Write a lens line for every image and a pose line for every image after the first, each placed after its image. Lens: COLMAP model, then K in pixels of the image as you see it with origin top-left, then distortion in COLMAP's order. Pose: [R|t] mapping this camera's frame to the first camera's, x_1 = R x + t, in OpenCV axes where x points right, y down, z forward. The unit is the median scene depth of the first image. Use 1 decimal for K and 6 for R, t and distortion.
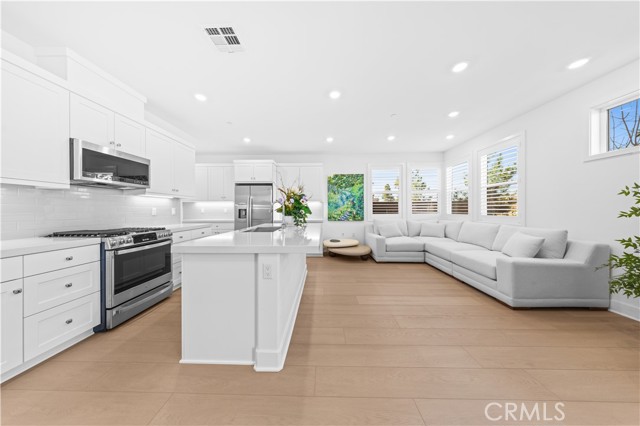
lens RADIAL K [[182.7, 0, 317.3], [0, 182.7, 210.6], [0, 0, 1]] dist [0.000512, -0.000303]
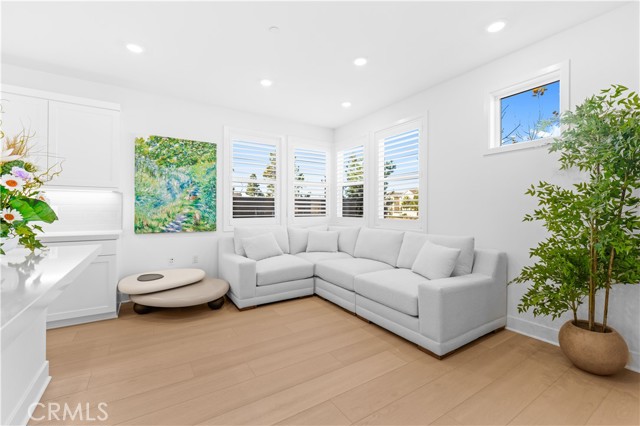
lens RADIAL K [[271.3, 0, 316.1], [0, 271.3, 208.8], [0, 0, 1]] dist [0.005049, -0.001837]
pose [[0.828038, 0.009666, 0.560588, 0.089301], [-0.003779, 0.999925, -0.011659, -0.001813], [-0.560659, 0.007536, 0.828012, 0.306650]]
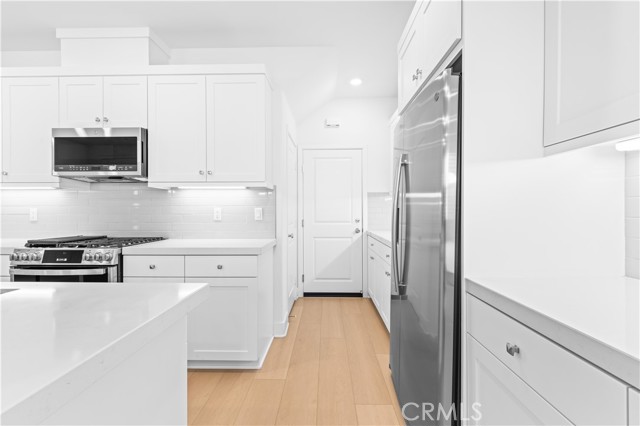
lens RADIAL K [[284.1, 0, 327.0], [0, 284.1, 211.7], [0, 0, 1]] dist [-0.001331, -0.003587]
pose [[0.009639, 0.001061, -0.999953, 0.012230], [-0.003745, 0.999992, 0.001025, -0.004922], [0.999947, 0.003735, 0.009643, 1.356438]]
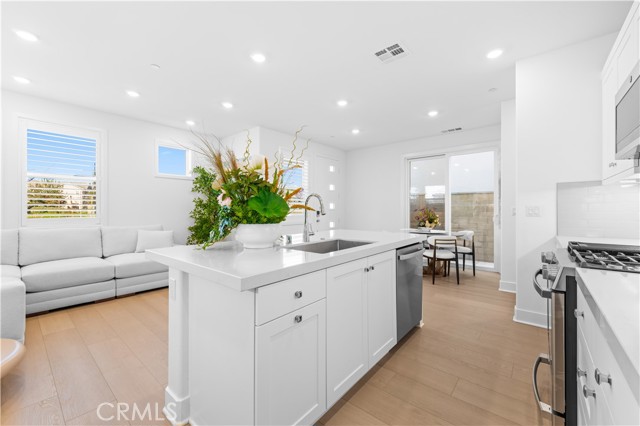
lens RADIAL K [[255.9, 0, 315.4], [0, 255.9, 208.9], [0, 0, 1]] dist [0.000284, -0.000289]
pose [[-0.769879, 0.004826, 0.638172, -0.638417], [0.006107, 0.999981, -0.000194, -0.003921], [-0.638161, 0.003748, -0.769894, 1.399725]]
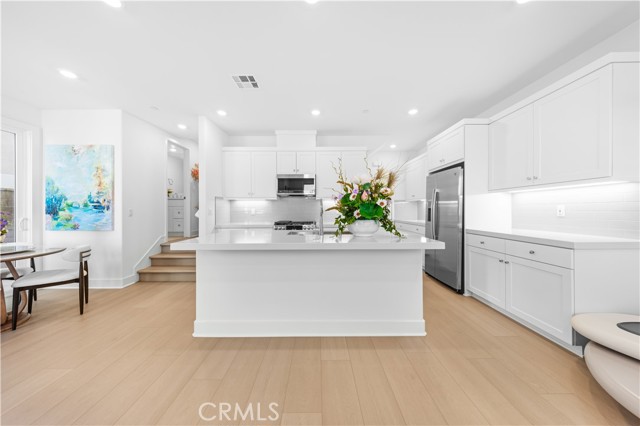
lens RADIAL K [[220.0, 0, 321.7], [0, 220.0, 210.4], [0, 0, 1]] dist [0.001918, -0.001125]
pose [[0.017746, -0.003756, -0.999835, 0.635994], [-0.000186, 0.999993, -0.003760, 0.003046], [0.999843, 0.000253, 0.017745, 0.863401]]
